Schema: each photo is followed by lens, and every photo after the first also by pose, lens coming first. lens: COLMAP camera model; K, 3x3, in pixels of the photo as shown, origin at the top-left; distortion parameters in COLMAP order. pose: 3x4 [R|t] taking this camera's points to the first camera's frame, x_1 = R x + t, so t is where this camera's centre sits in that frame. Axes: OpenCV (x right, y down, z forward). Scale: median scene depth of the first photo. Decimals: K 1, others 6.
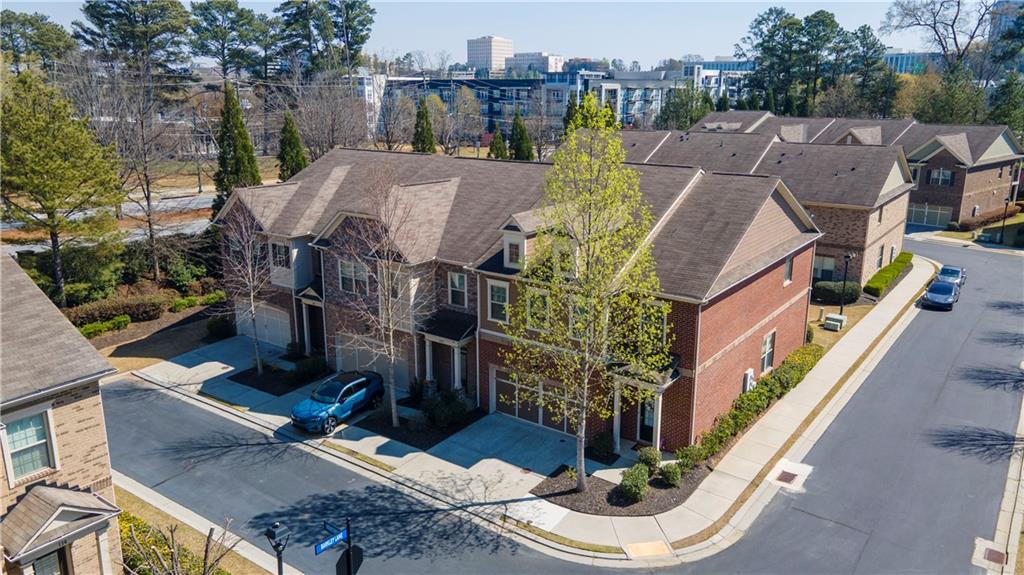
lens RADIAL K [[744.3, 0, 512.0], [0, 744.3, 287.5], [0, 0, 1]] dist [0.006062, 0.000070]
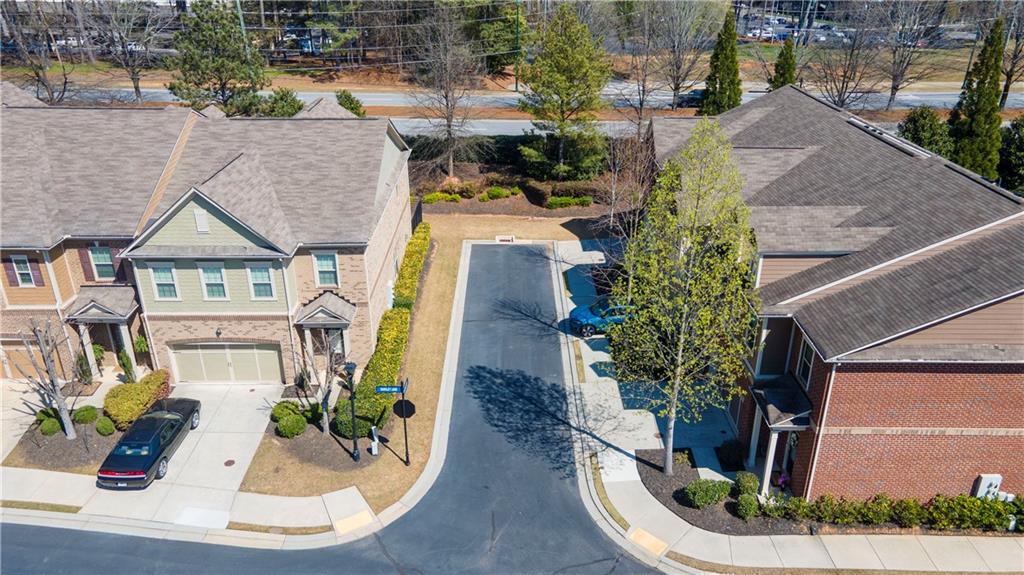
lens RADIAL K [[744.3, 0, 512.0], [0, 744.3, 287.5], [0, 0, 1]] dist [0.006062, 0.000070]
pose [[0.579422, 0.340431, -0.740525, 0.666769], [-0.199824, 0.940195, 0.275870, -0.231852], [0.790152, -0.011870, 0.612796, 0.158934]]
